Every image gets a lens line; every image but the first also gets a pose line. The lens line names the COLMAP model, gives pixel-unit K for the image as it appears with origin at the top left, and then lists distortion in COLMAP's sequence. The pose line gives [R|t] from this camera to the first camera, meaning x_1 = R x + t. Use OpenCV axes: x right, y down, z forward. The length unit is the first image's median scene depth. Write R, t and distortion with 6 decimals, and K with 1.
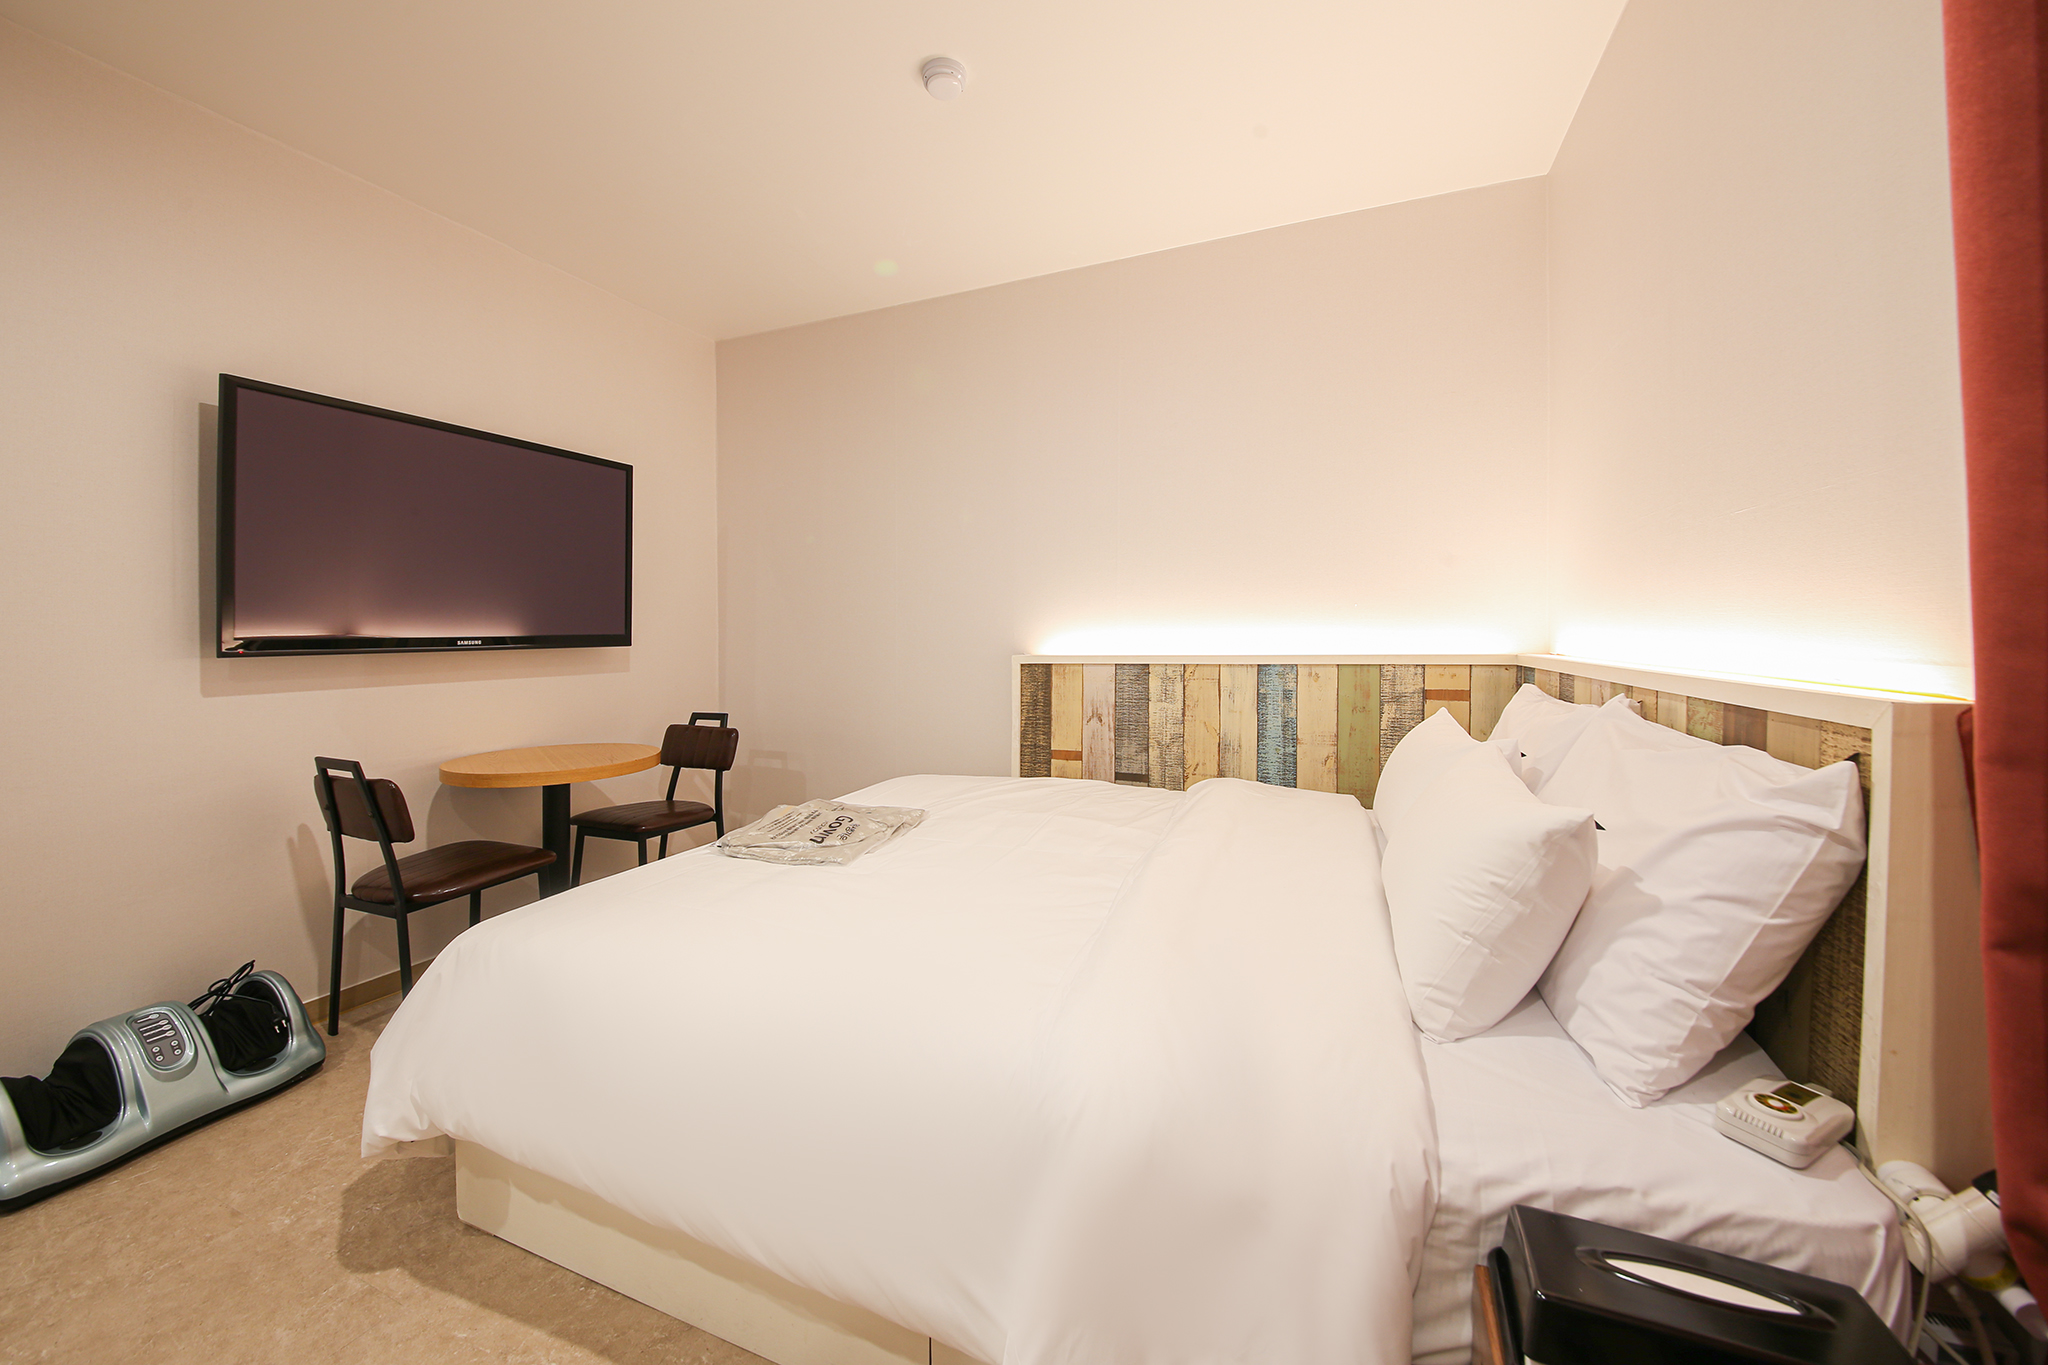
lens RADIAL K [[750.5, 0, 1023.3], [0, 750.5, 628.3], [0, 0, 1]] dist [0.023674, -0.017113]
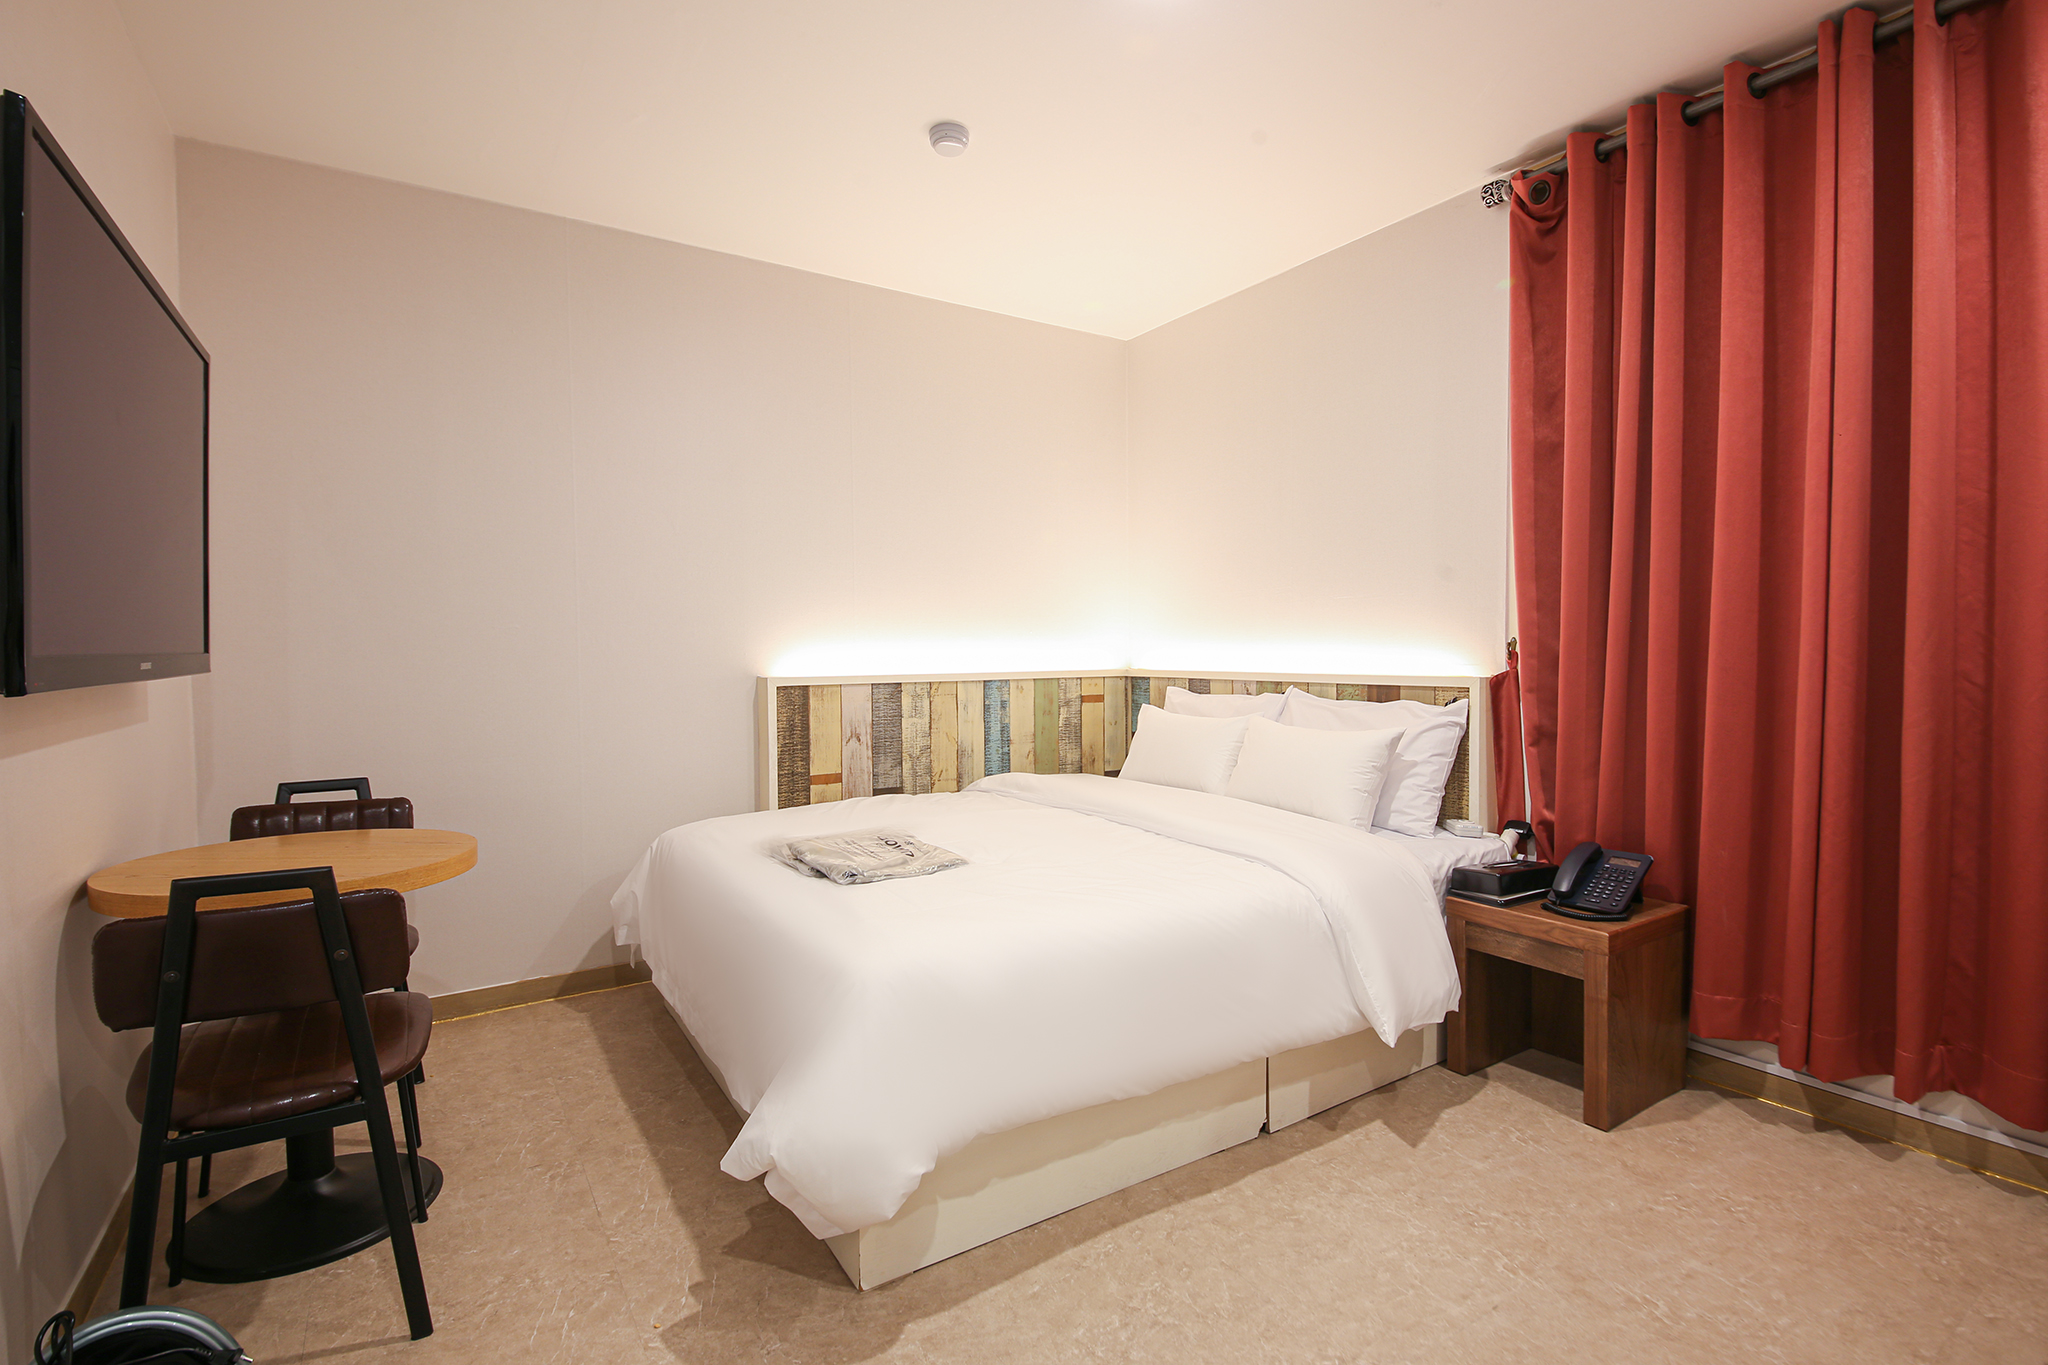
lens RADIAL K [[946.1, 0, 1024.1], [0, 946.1, 645.9], [0, 0, 1]] dist [0.001591, 0.000120]
pose [[0.568102, 0.009934, 0.822898, -0.838266], [-0.007643, 0.999948, -0.006795, 0.003444], [-0.822922, -0.002429, 0.568149, 0.099012]]
